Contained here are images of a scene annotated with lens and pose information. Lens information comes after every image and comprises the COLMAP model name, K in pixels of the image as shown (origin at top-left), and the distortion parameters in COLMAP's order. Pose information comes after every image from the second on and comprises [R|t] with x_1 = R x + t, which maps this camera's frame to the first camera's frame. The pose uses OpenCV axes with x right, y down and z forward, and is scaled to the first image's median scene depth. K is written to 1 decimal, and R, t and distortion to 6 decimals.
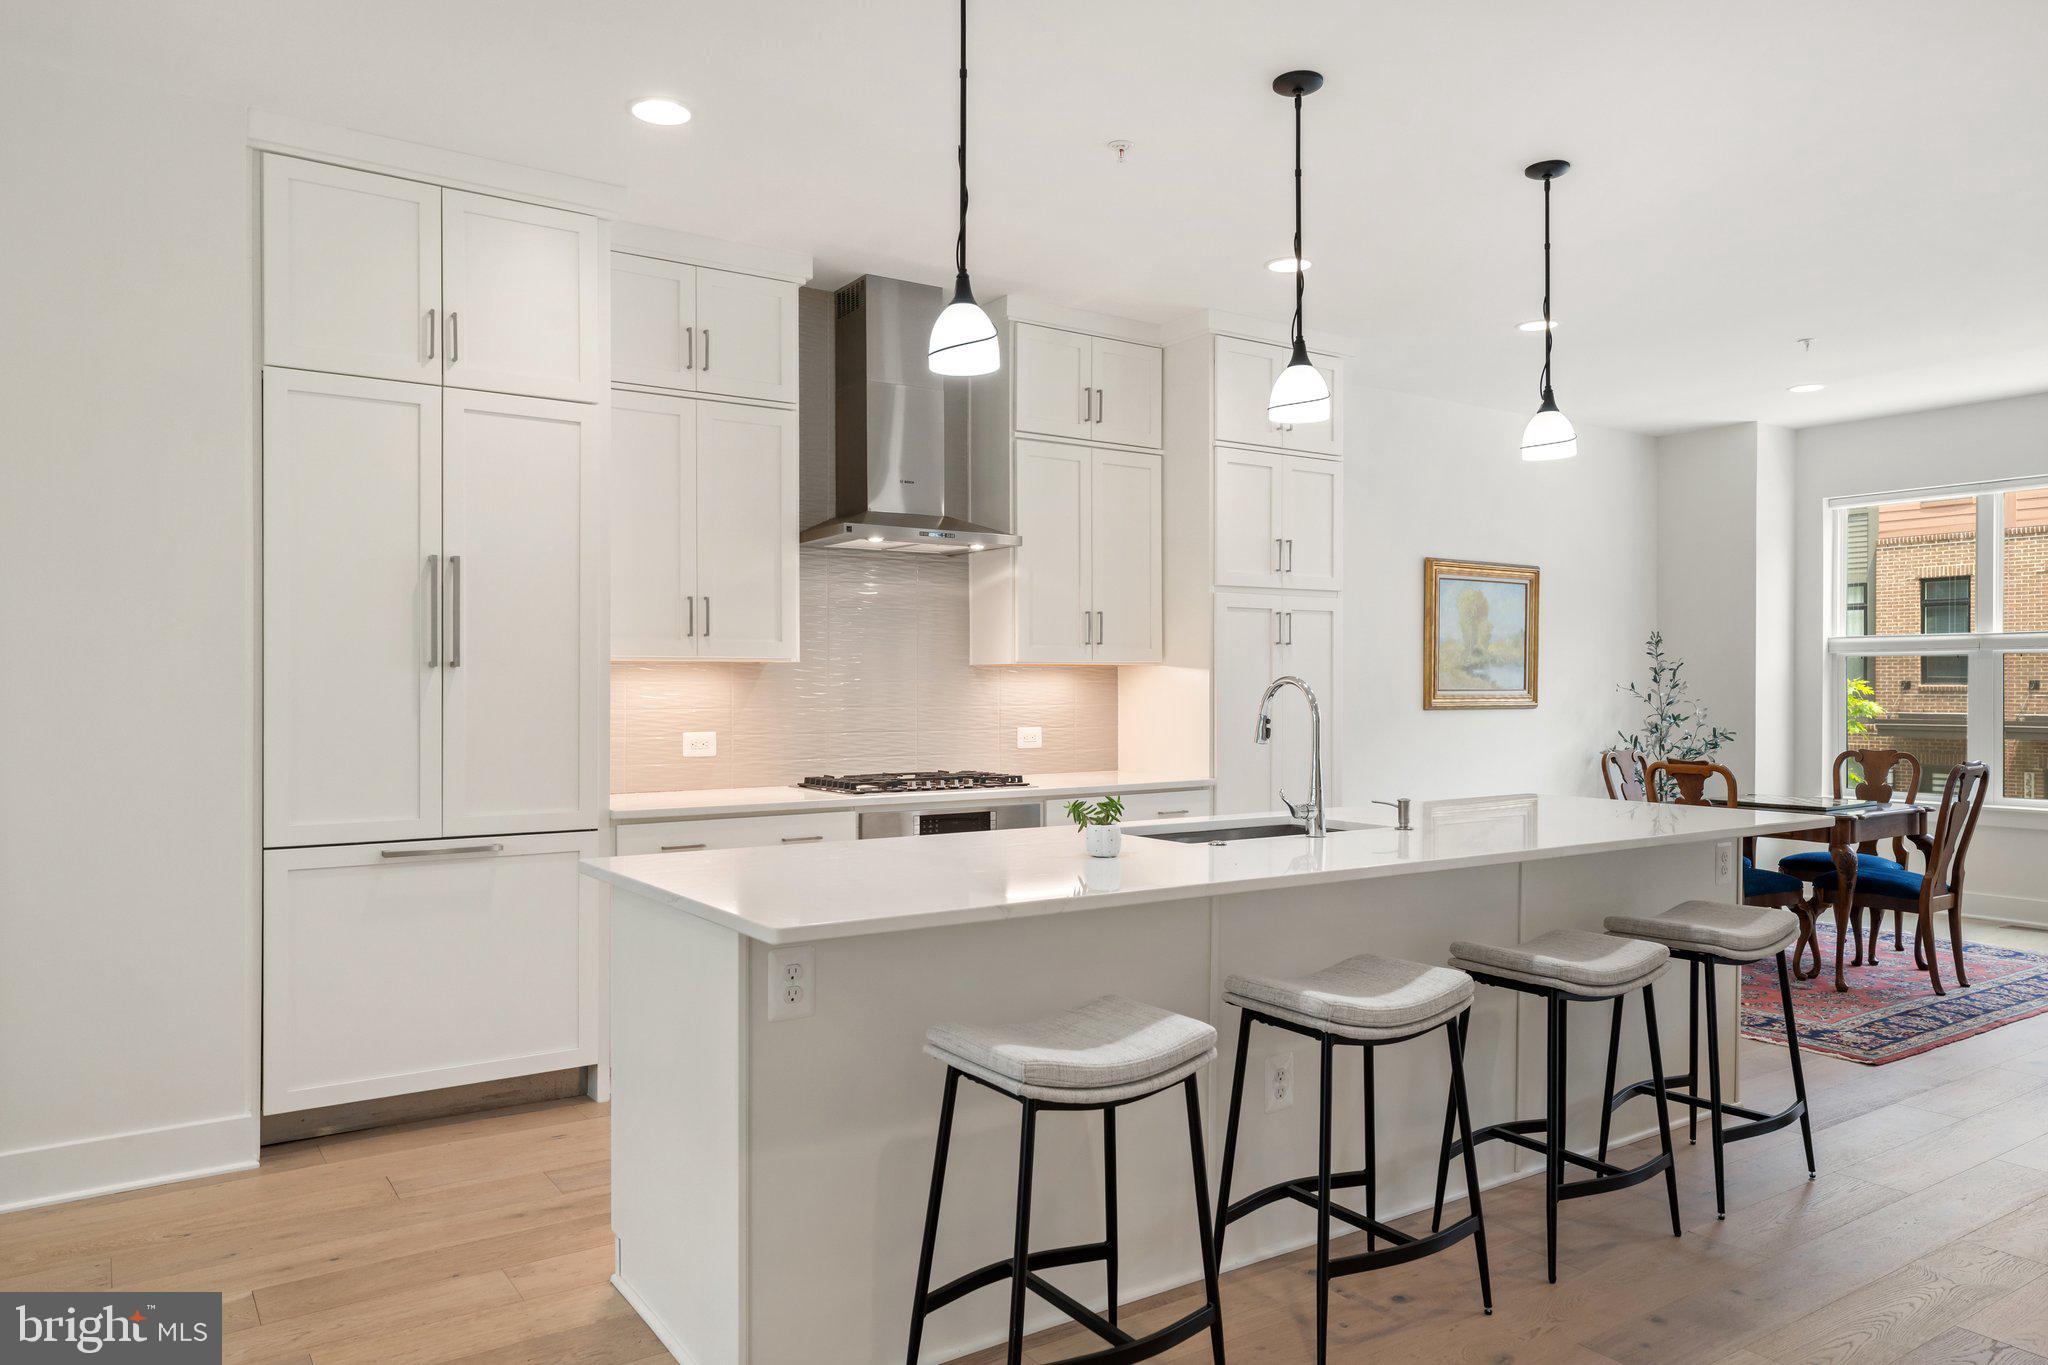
lens RADIAL K [[1347.4, 0, 1001.6], [0, 1347.4, 689.9], [0, 0, 1]] dist [0.002052, 0.001164]
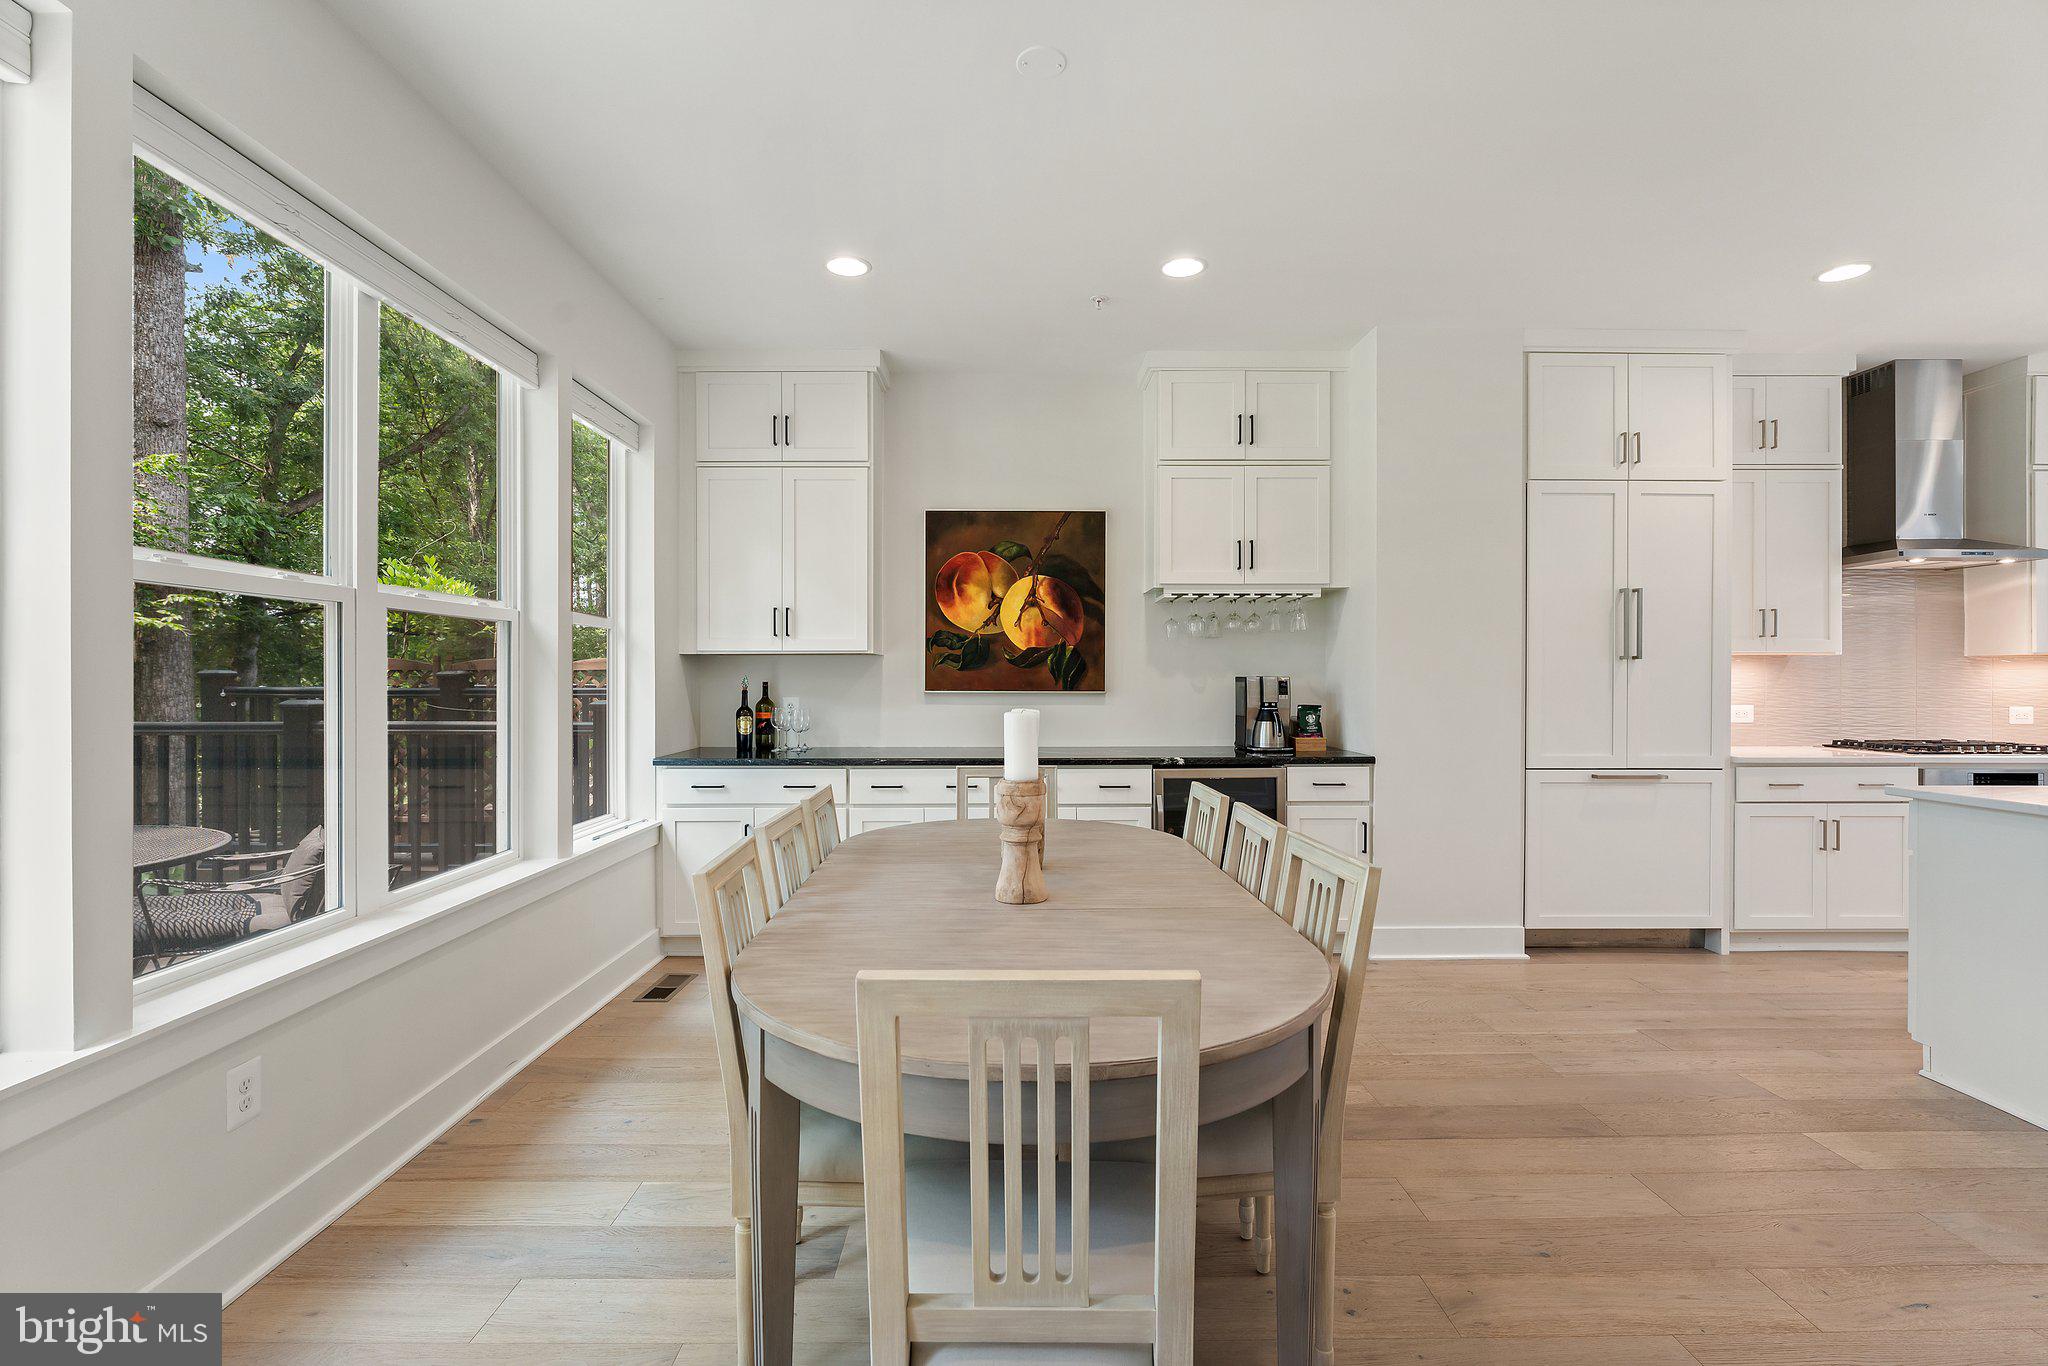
lens RADIAL K [[909.0, 0, 1024.0], [0, 909.0, 683.0], [0, 0, 1]] dist [-0.001612, 0.000091]
pose [[0.841075, 0.001796, -0.540916, -0.354227], [-0.002566, 0.999996, -0.000669, 0.010638], [0.540913, 0.001950, 0.841076, -0.217589]]
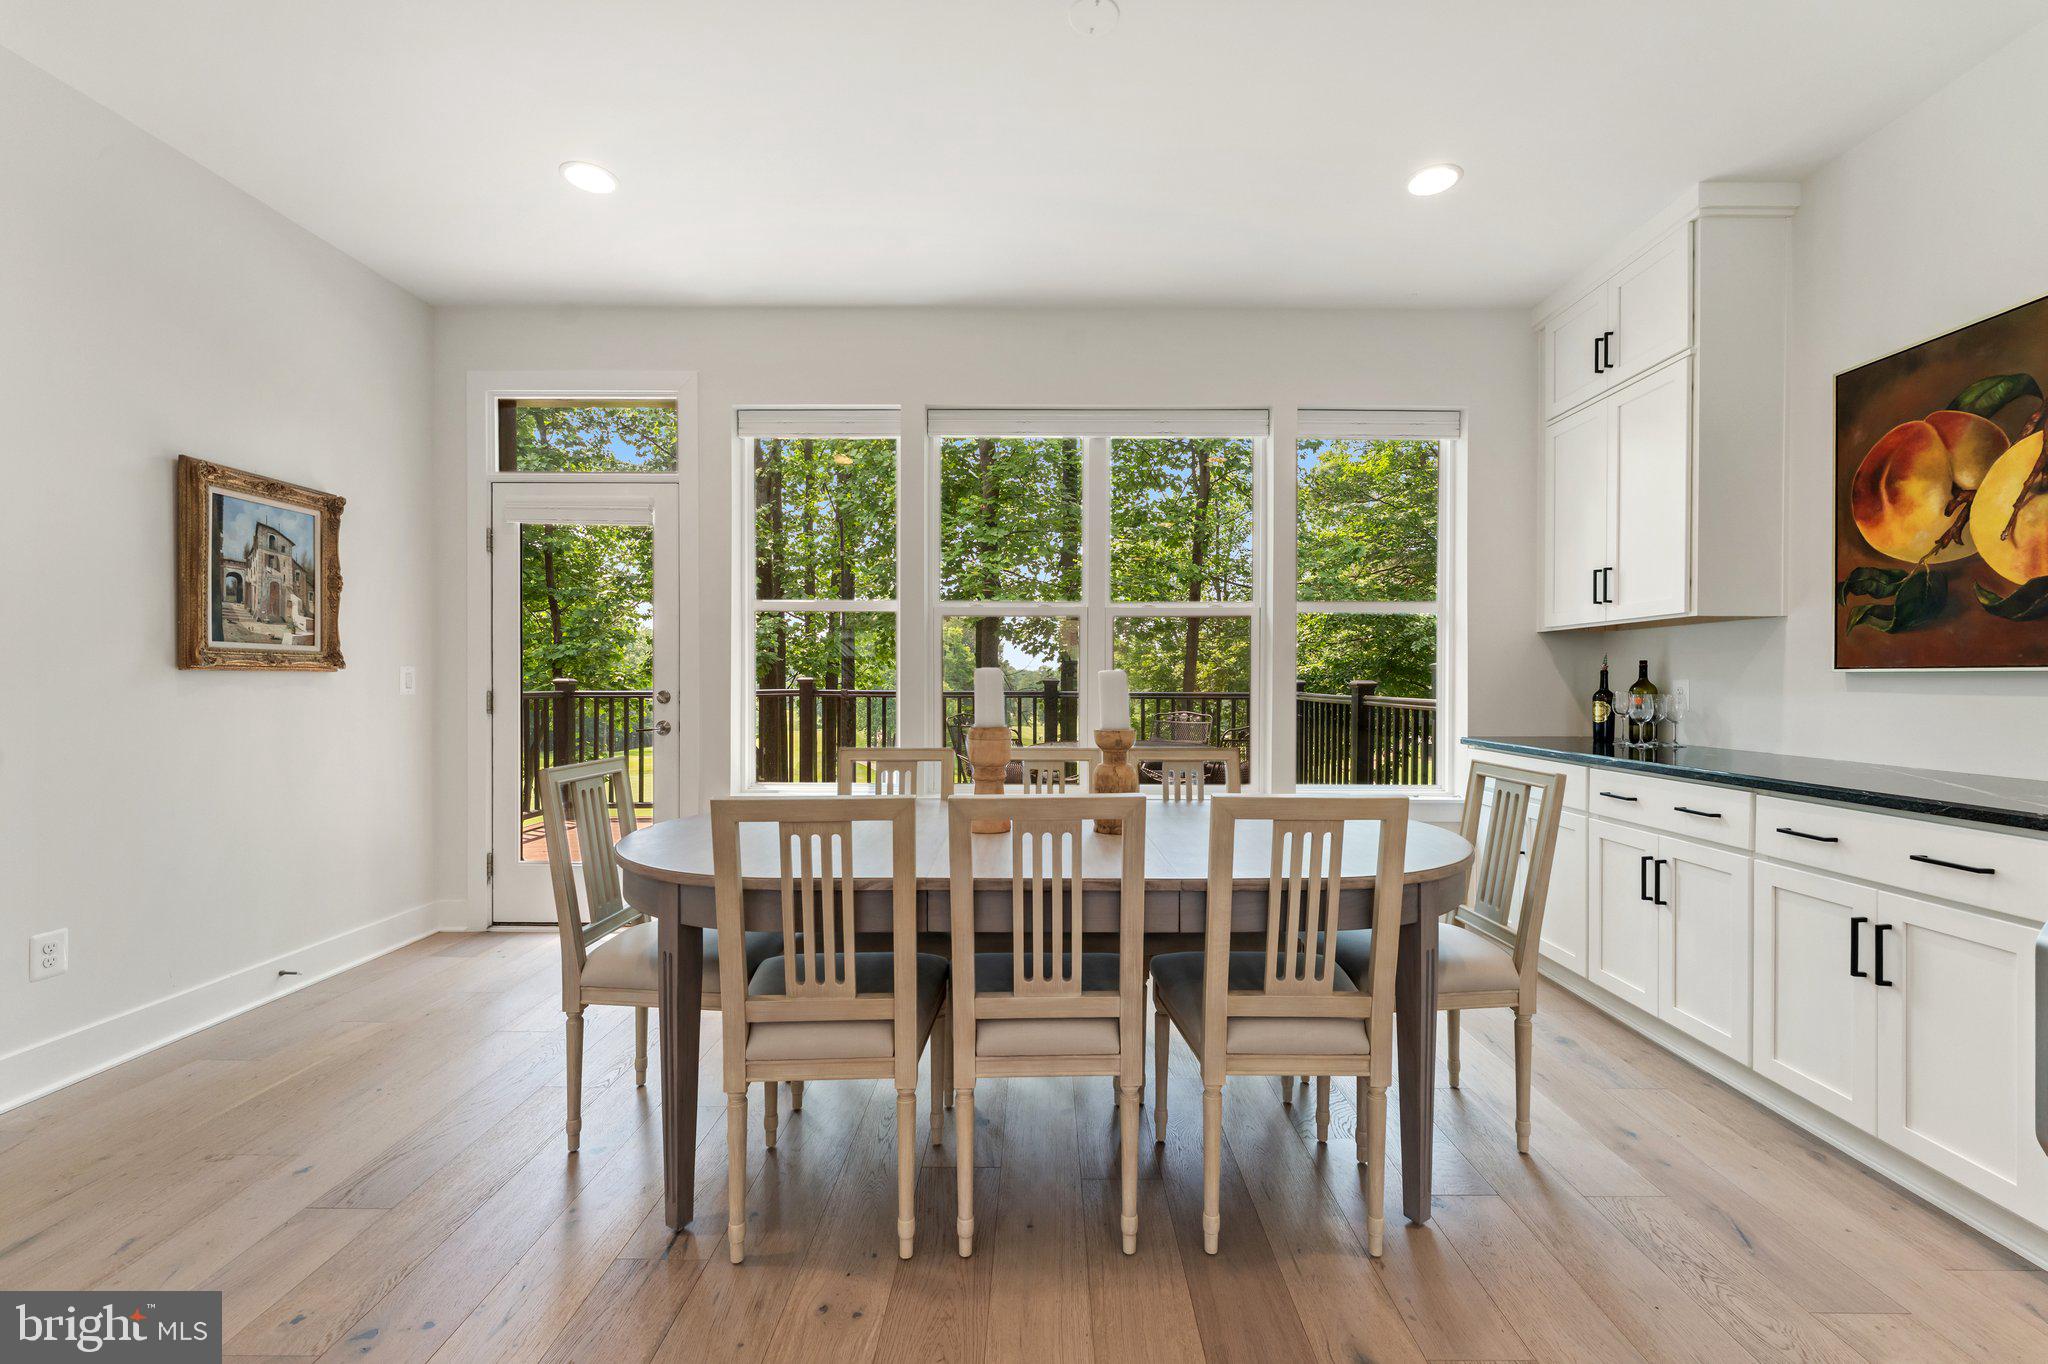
lens RADIAL K [[838.0, 0, 1032.6], [0, 838.0, 684.9], [0, 0, 1]] dist [-0.000408, 0.000168]
pose [[-0.558562, 0.001712, -0.829461, -0.215078], [-0.008691, 0.999931, 0.007916, 0.029396], [0.829417, 0.011630, -0.558509, 0.416490]]
